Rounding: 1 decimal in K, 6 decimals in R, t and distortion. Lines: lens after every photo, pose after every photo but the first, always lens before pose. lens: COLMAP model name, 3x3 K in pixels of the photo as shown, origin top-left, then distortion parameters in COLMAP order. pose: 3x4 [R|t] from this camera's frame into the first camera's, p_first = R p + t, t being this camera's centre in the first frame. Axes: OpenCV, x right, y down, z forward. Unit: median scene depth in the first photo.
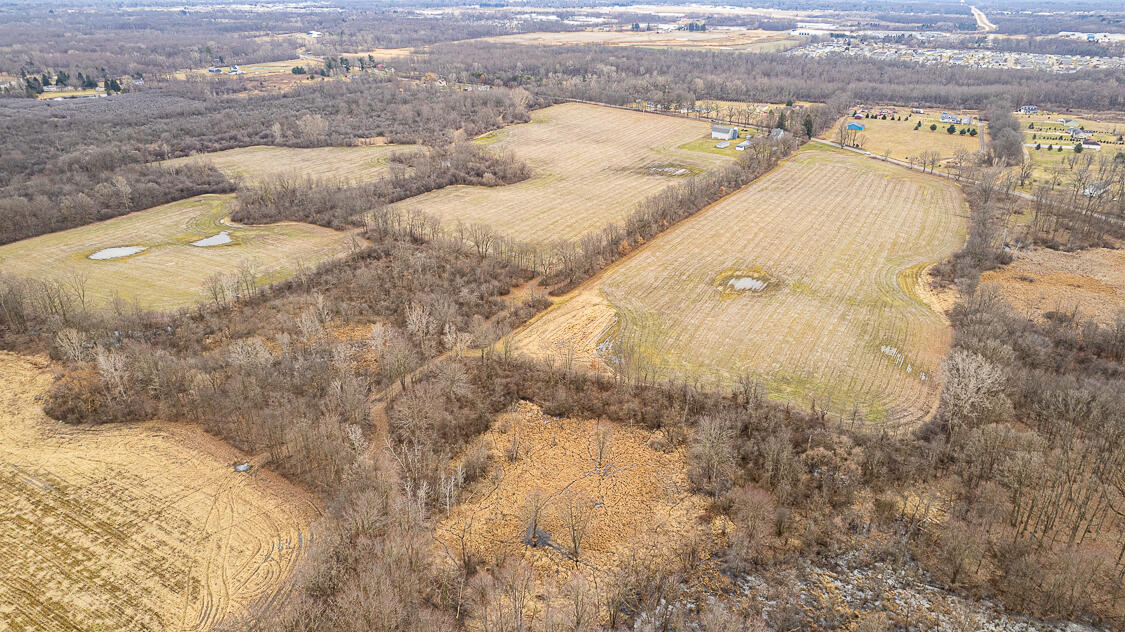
lens RADIAL K [[724.5, 0, 565.5], [0, 724.5, 315.7], [0, 0, 1]] dist [-0.079561, 0.078300]
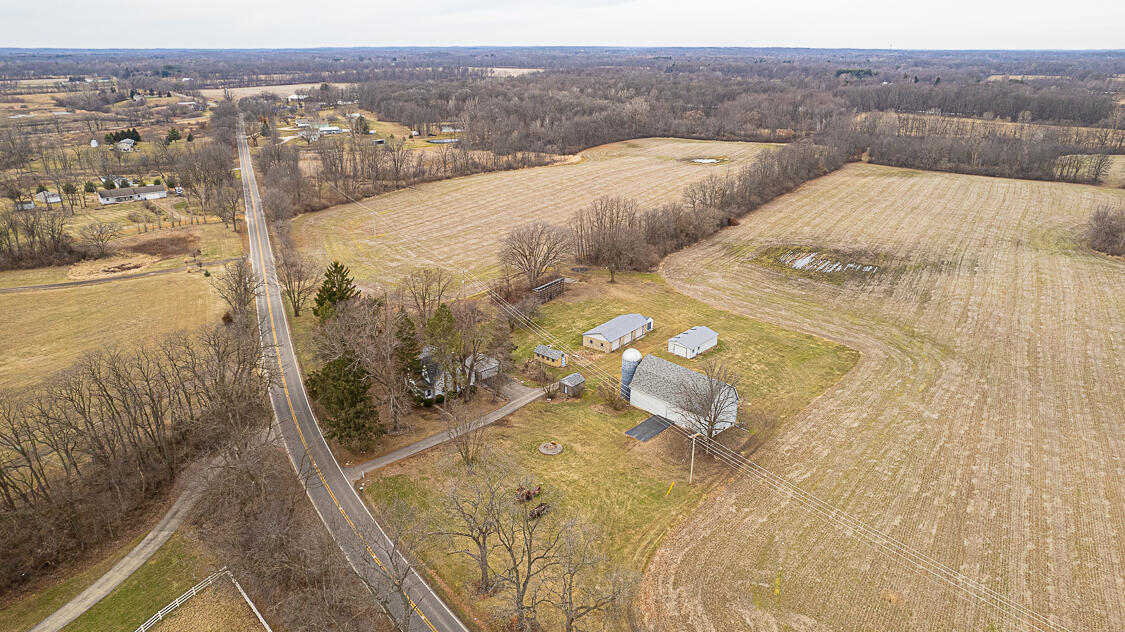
lens RADIAL K [[724.5, 0, 565.5], [0, 724.5, 315.7], [0, 0, 1]] dist [-0.079561, 0.078300]
pose [[-0.999519, -0.009347, 0.029585, 0.213507], [0.014519, 0.701786, 0.712240, -0.361393], [-0.027420, 0.712327, -0.701312, 0.974529]]
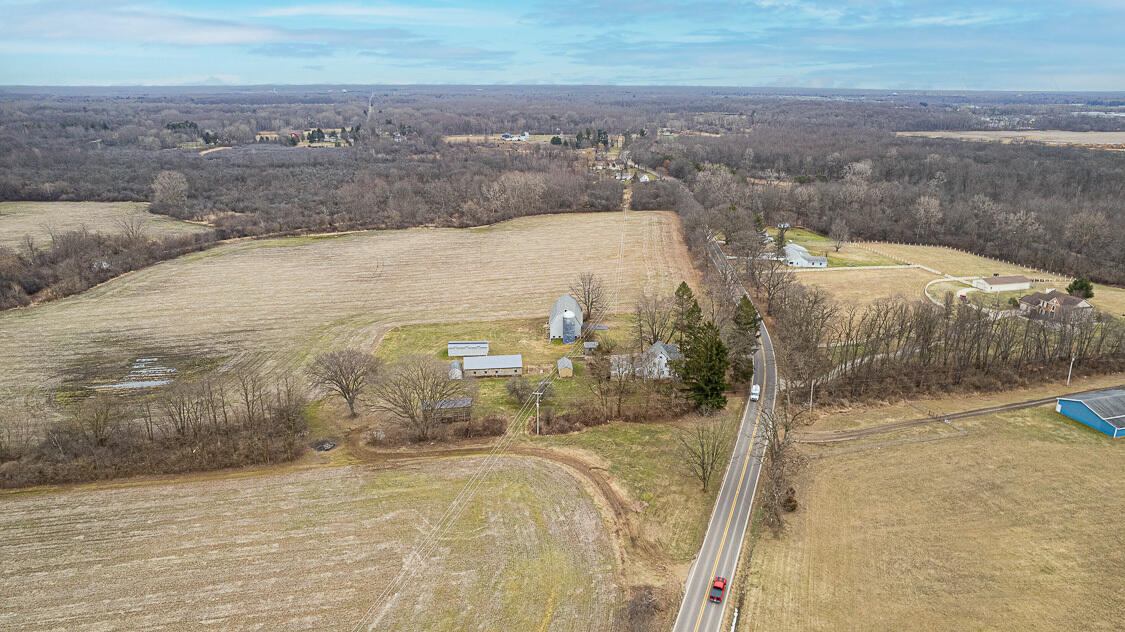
lens RADIAL K [[724.5, 0, 565.5], [0, 724.5, 315.7], [0, 0, 1]] dist [-0.079561, 0.078300]
pose [[0.686067, 0.229321, -0.690452, 0.408705], [-0.309298, 0.950927, 0.008499, -0.222879], [0.658519, 0.207724, 0.723328, 0.631910]]
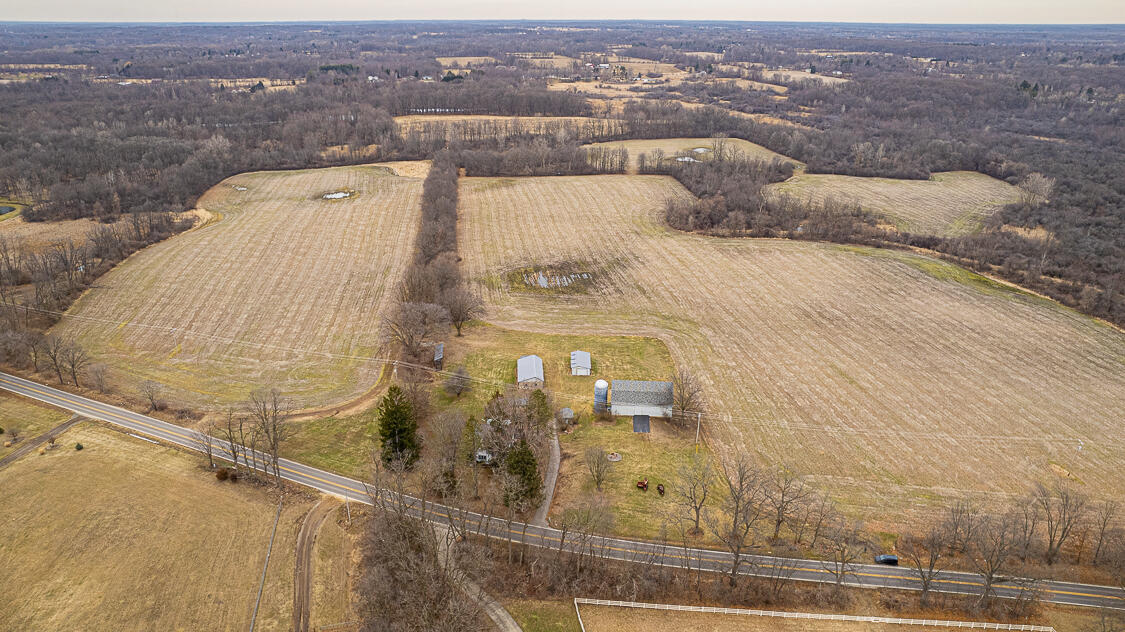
lens RADIAL K [[741.0, 0, 562.5], [0, 741.0, 316.0], [0, 0, 1]] dist [-0.080619, 0.084231]
pose [[-0.765676, 0.245026, -0.594729, 0.377856], [-0.268532, 0.718409, 0.641700, -0.420569], [0.584492, 0.651038, -0.484271, 0.963717]]
